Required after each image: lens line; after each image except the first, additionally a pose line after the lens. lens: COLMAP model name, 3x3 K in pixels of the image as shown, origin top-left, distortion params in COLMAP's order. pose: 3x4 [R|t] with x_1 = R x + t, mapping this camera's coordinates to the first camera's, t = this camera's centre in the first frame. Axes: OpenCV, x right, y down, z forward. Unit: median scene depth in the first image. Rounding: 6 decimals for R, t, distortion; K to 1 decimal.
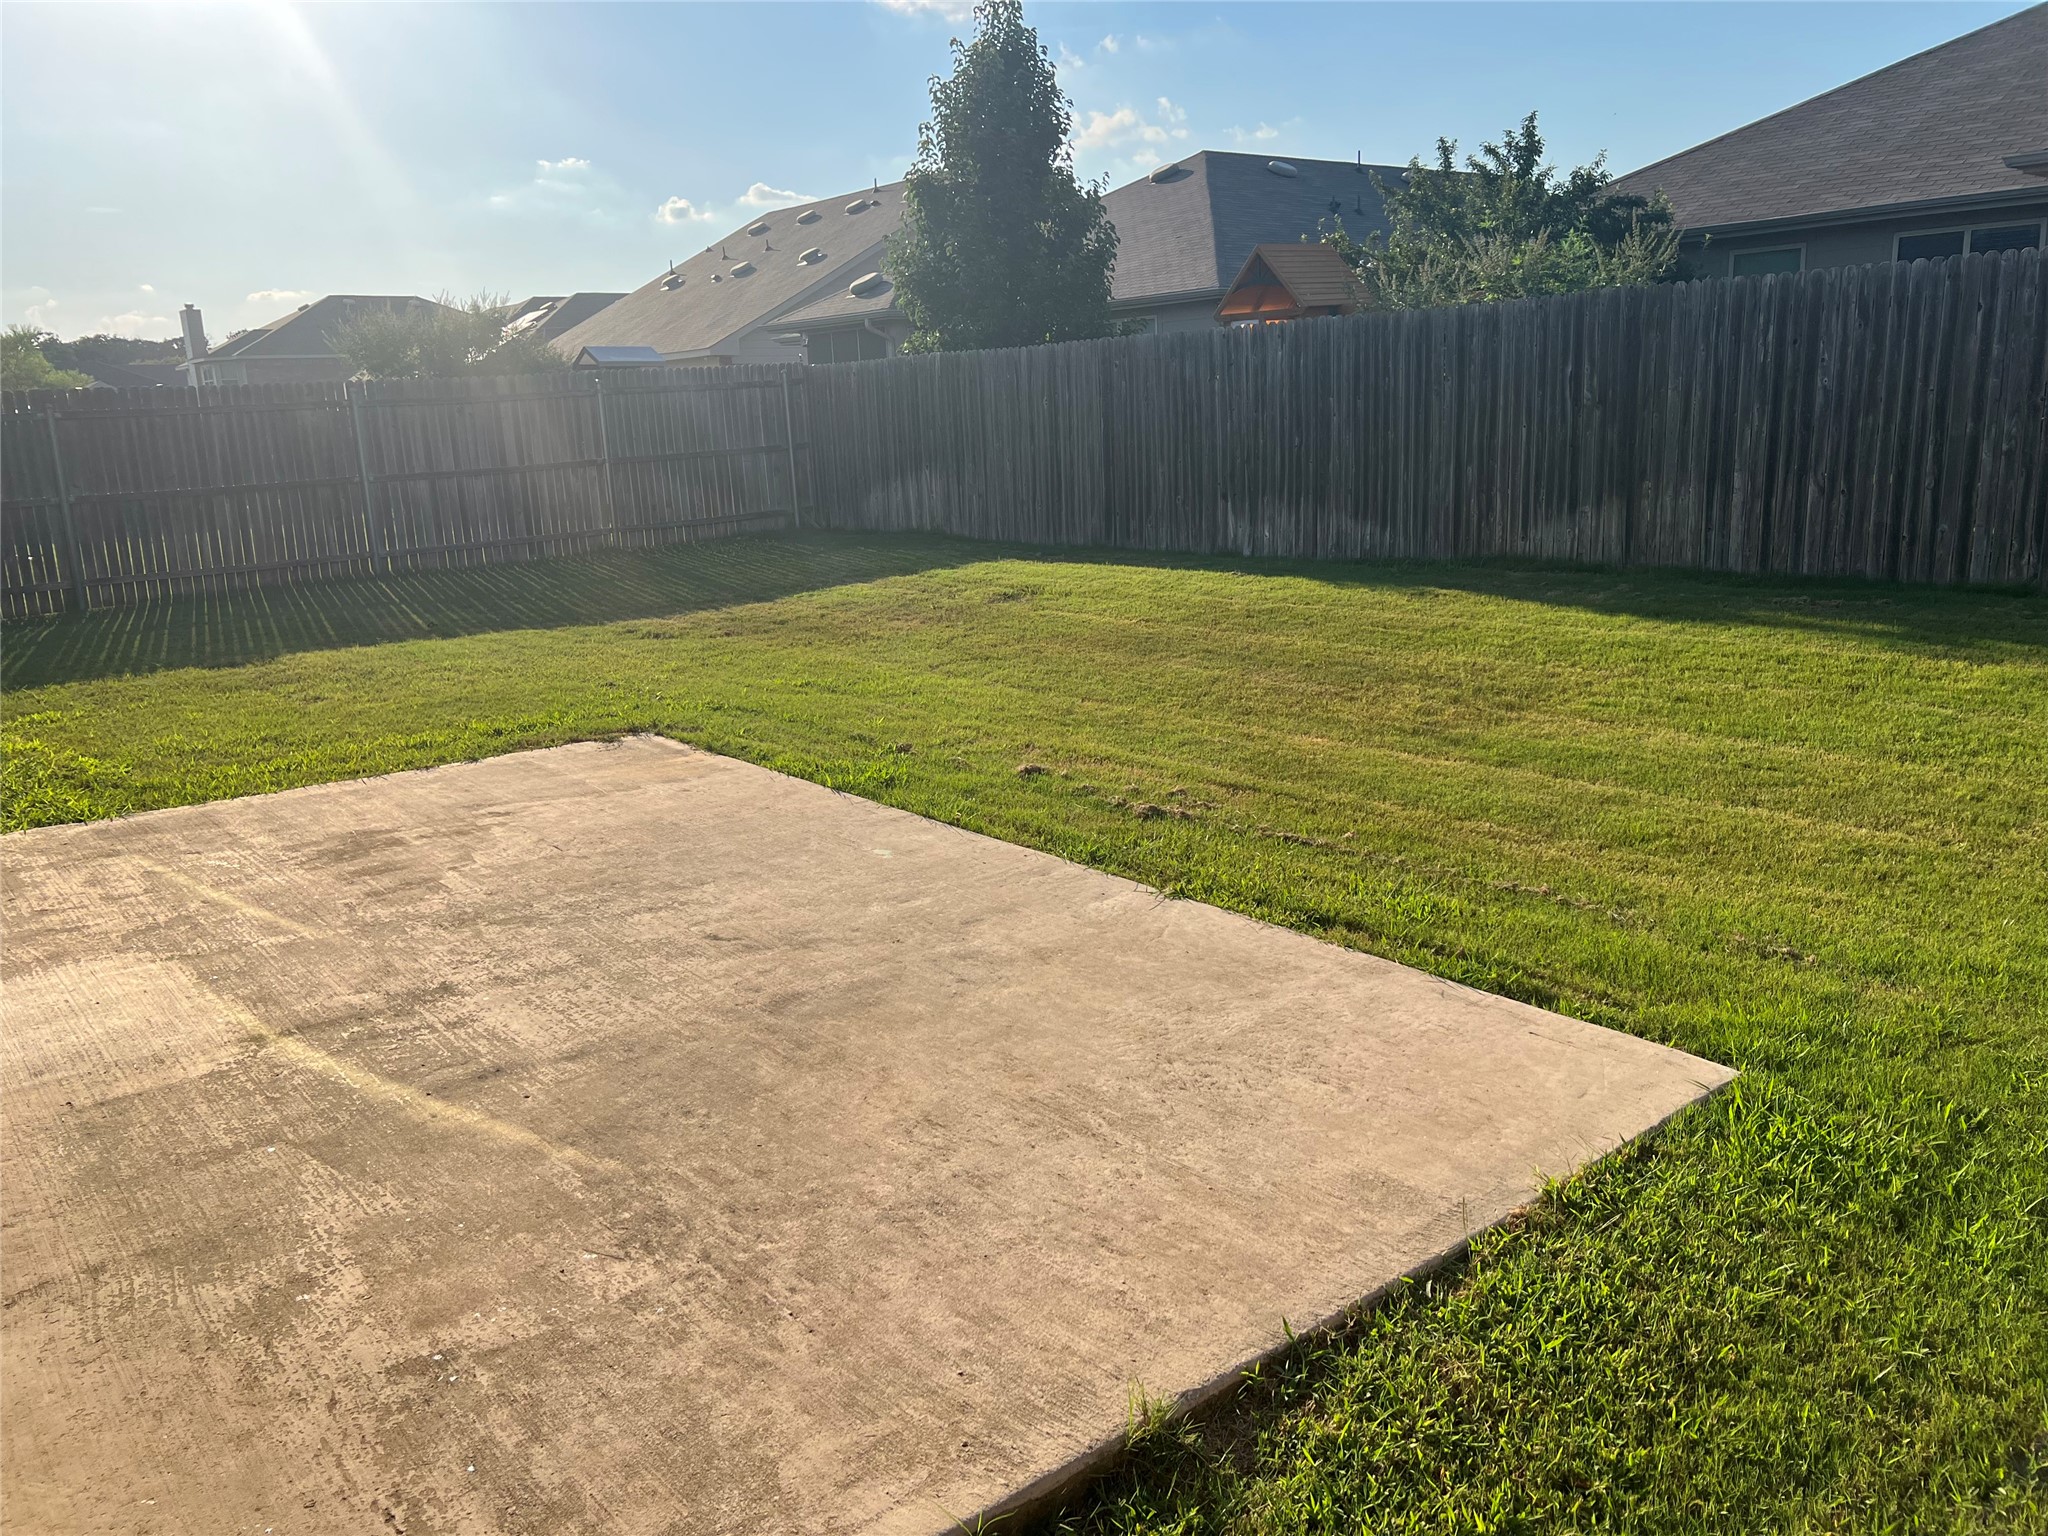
lens RADIAL K [[1539.1, 0, 1030.0], [0, 1539.1, 777.5], [0, 0, 1]] dist [0.040153, -0.043320]
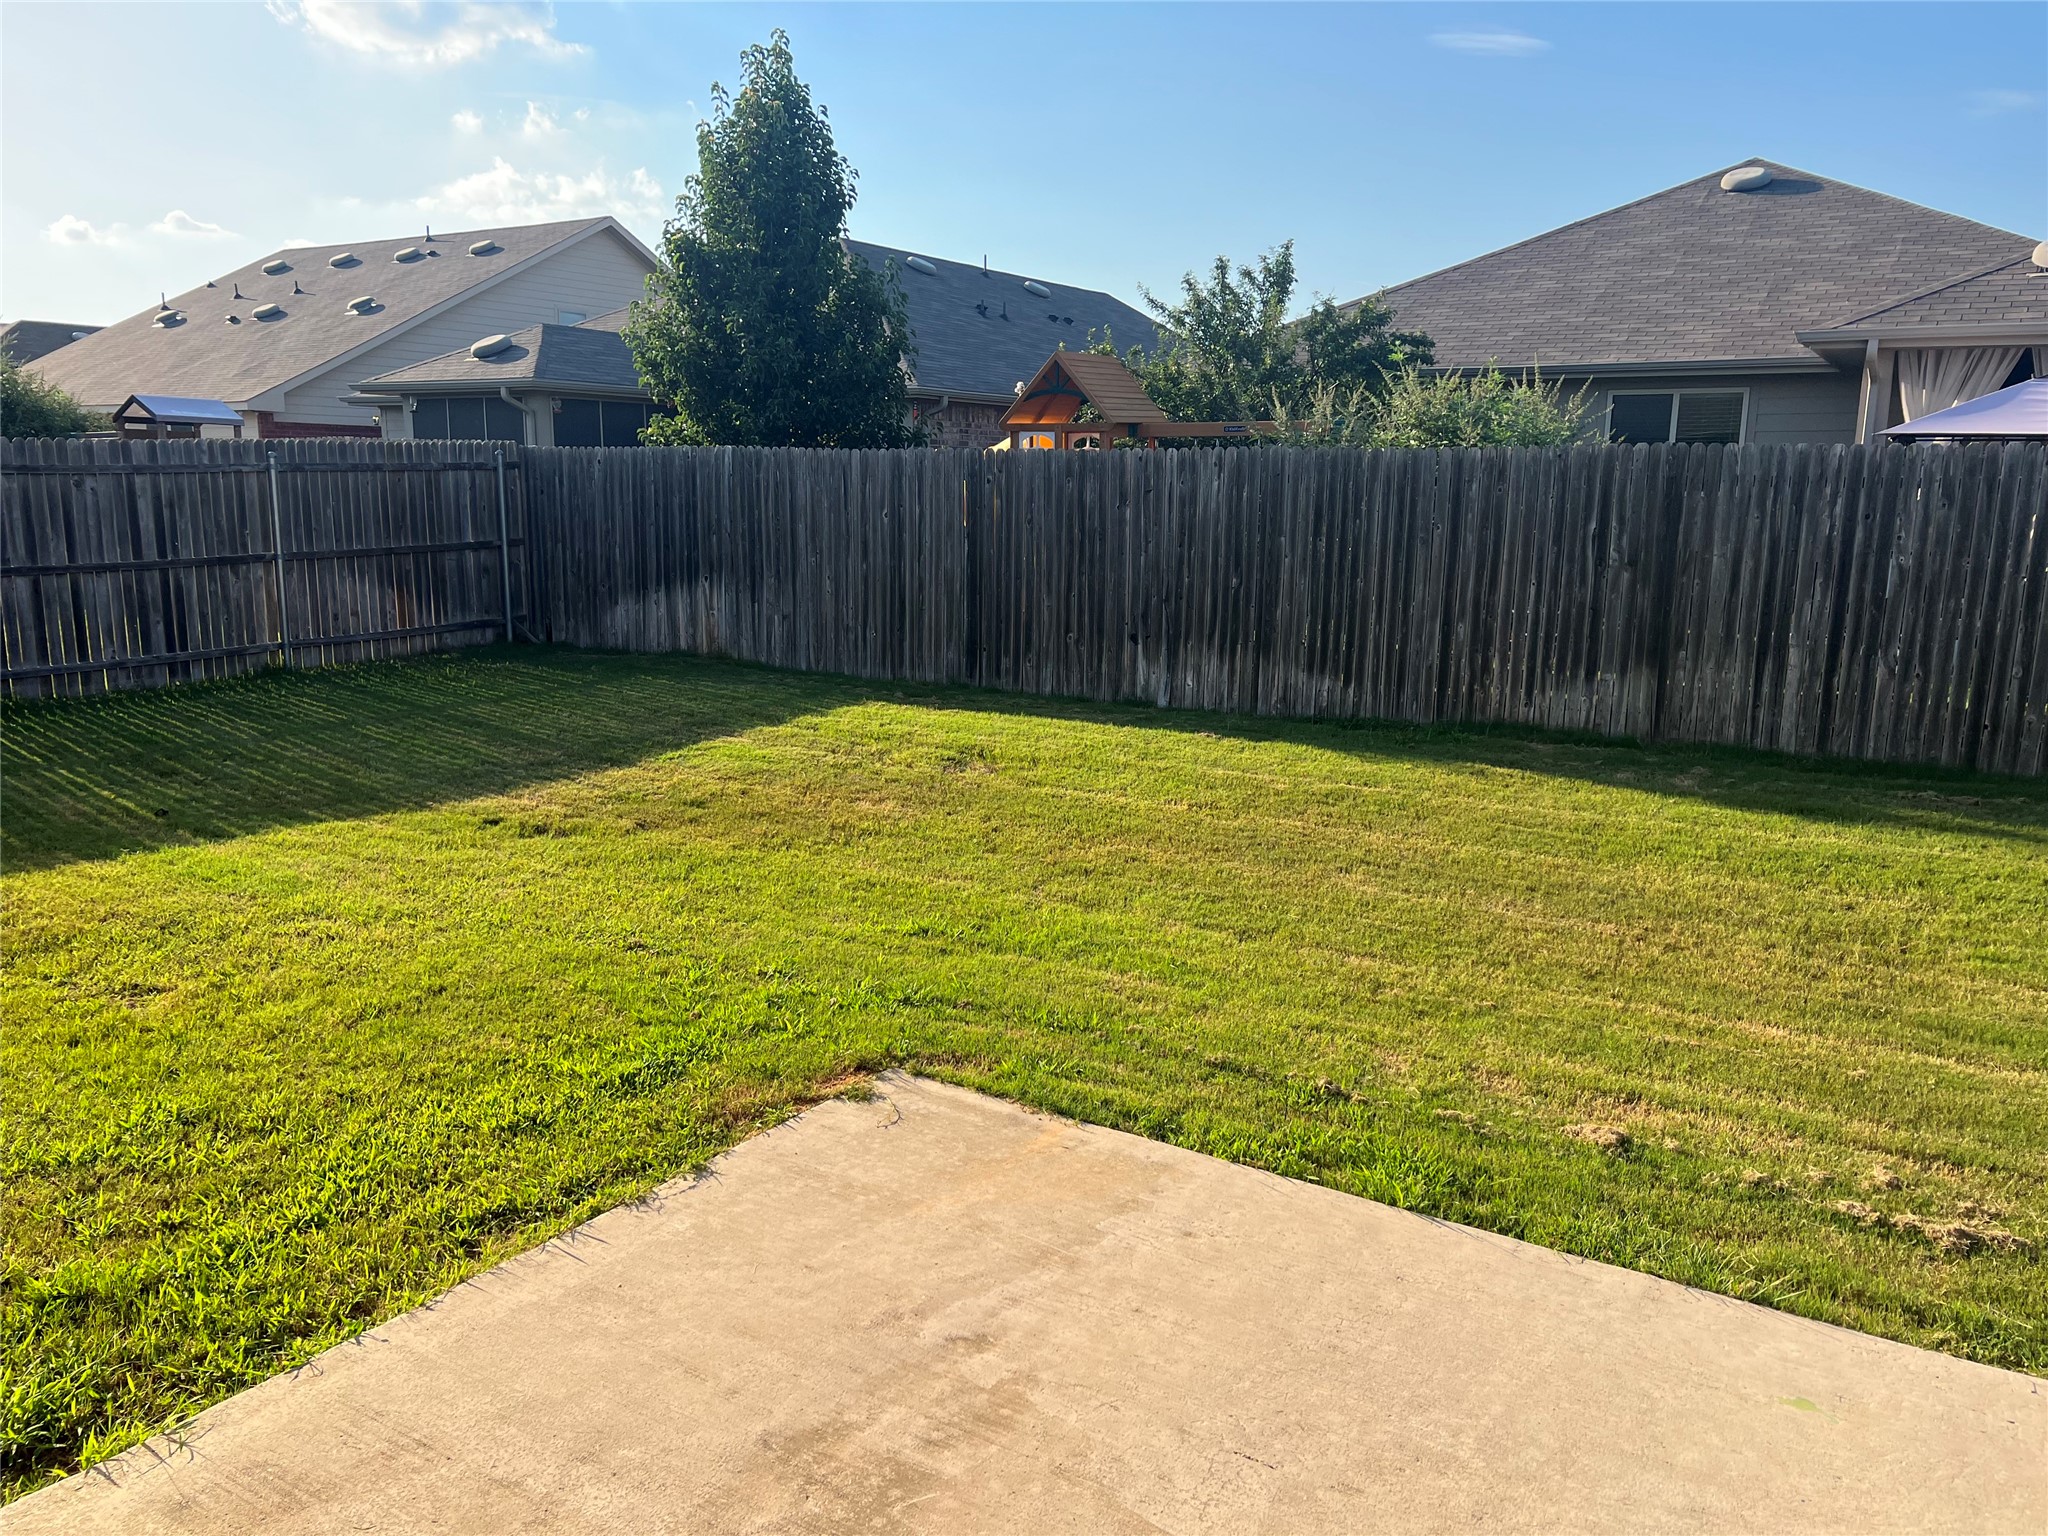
lens RADIAL K [[1539.1, 0, 1030.0], [0, 1539.1, 777.5], [0, 0, 1]] dist [0.040153, -0.043320]
pose [[0.946531, -0.005426, 0.322566, -0.230080], [0.022078, 0.998604, -0.047989, -0.068235], [-0.321856, 0.052544, 0.945330, 0.216430]]
